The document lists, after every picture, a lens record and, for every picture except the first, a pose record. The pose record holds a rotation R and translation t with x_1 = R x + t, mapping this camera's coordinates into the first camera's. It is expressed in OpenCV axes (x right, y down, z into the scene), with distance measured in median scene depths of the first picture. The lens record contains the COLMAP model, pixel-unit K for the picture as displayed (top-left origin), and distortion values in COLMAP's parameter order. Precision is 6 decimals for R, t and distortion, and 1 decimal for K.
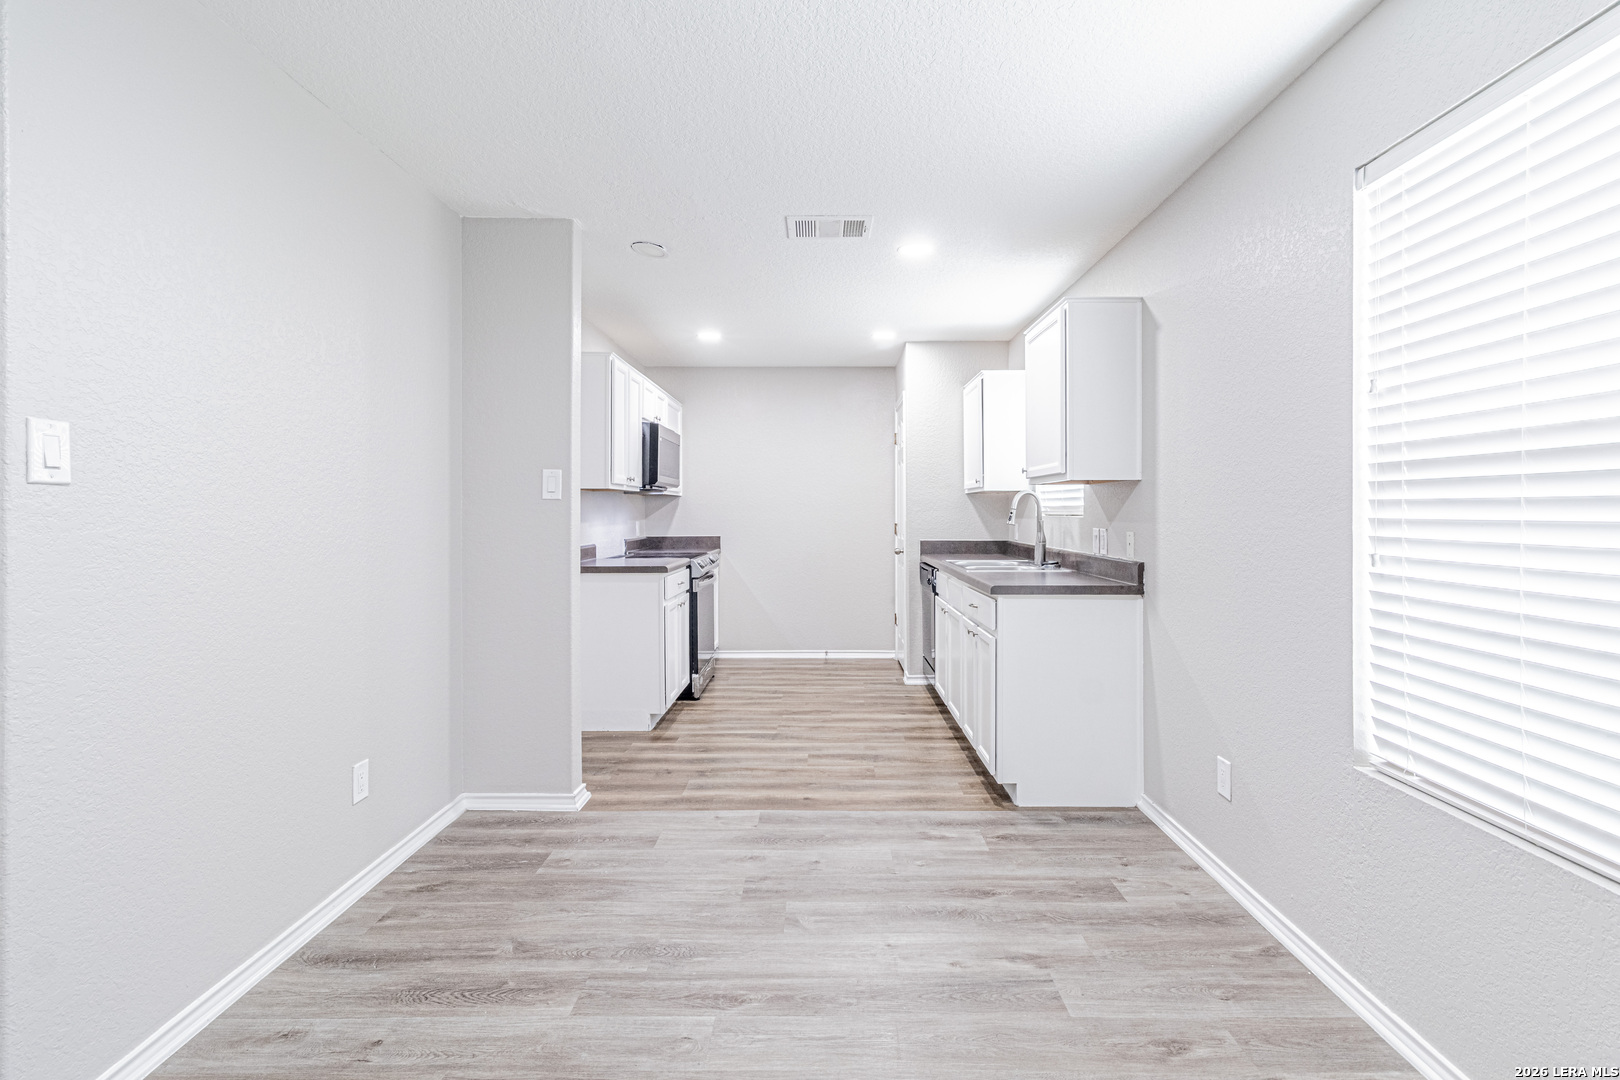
lens RADIAL K [[767.2, 0, 811.4], [0, 767.2, 511.9], [0, 0, 1]] dist [0.007423, -0.001134]
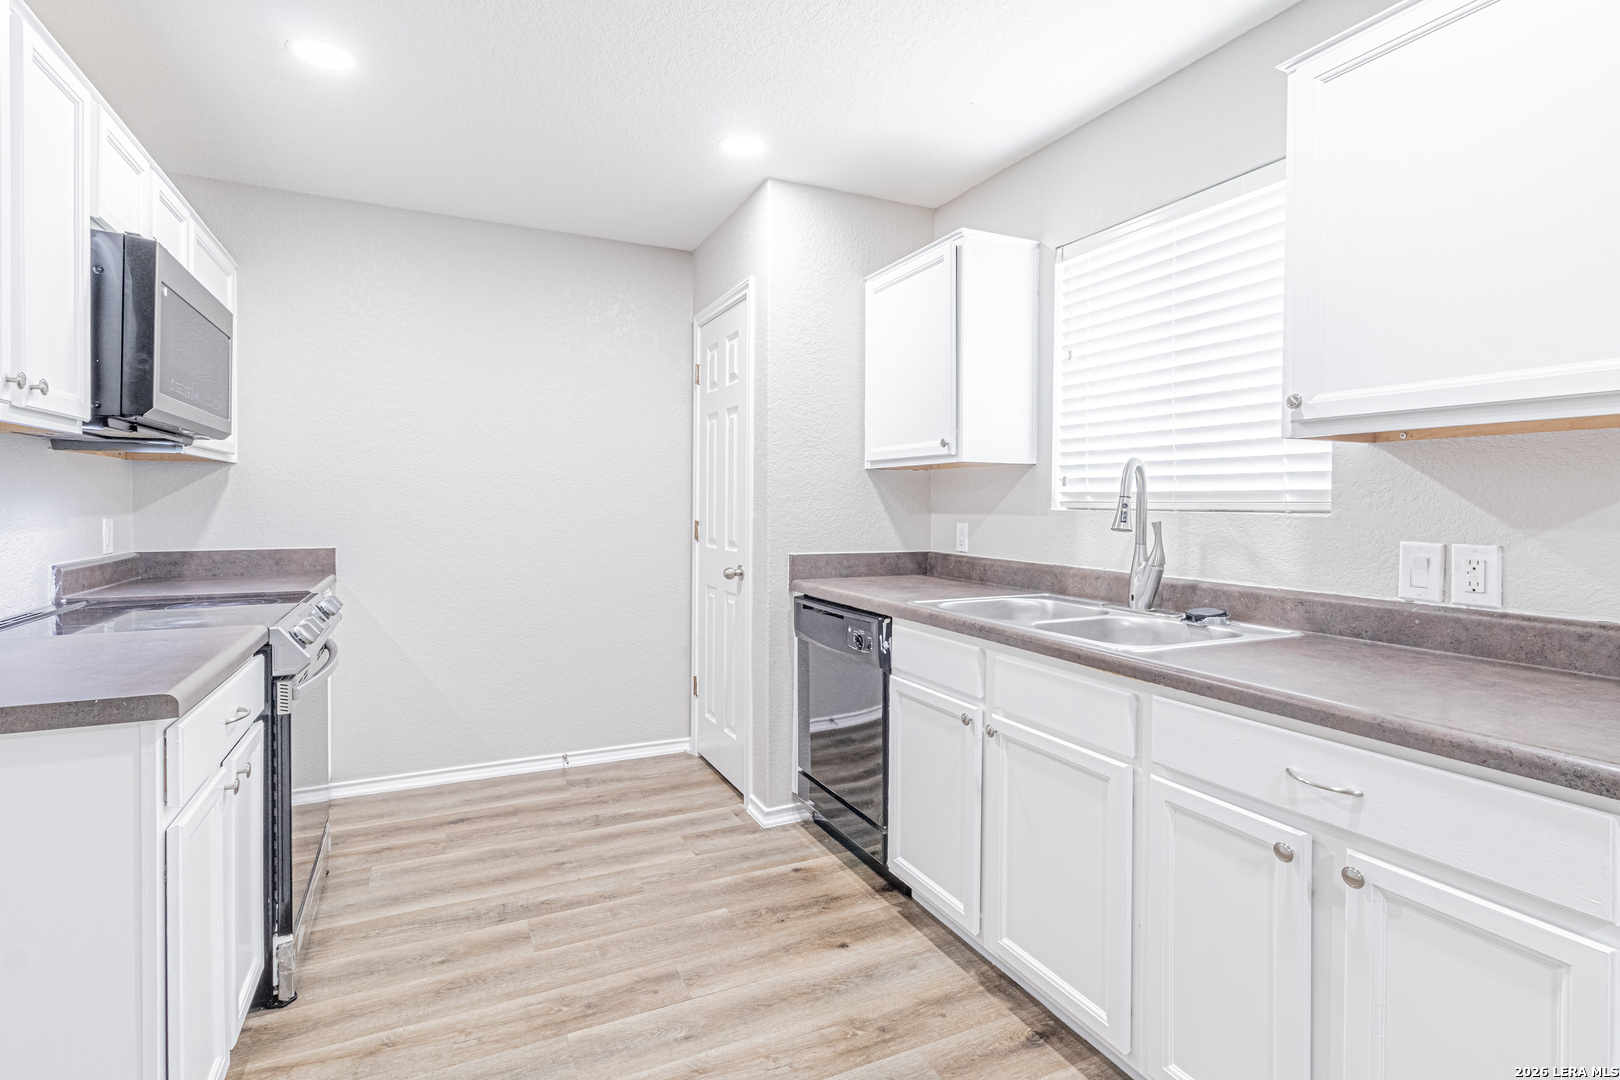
lens RADIAL K [[767.2, 0, 802.2], [0, 767.2, 516.6], [0, 0, 1]] dist [0.007423, -0.001134]
pose [[0.896320, 0.001272, 0.443406, -0.086219], [-0.009087, 0.999839, 0.015500, 0.002529], [-0.443314, -0.017923, 0.896187, 0.522732]]
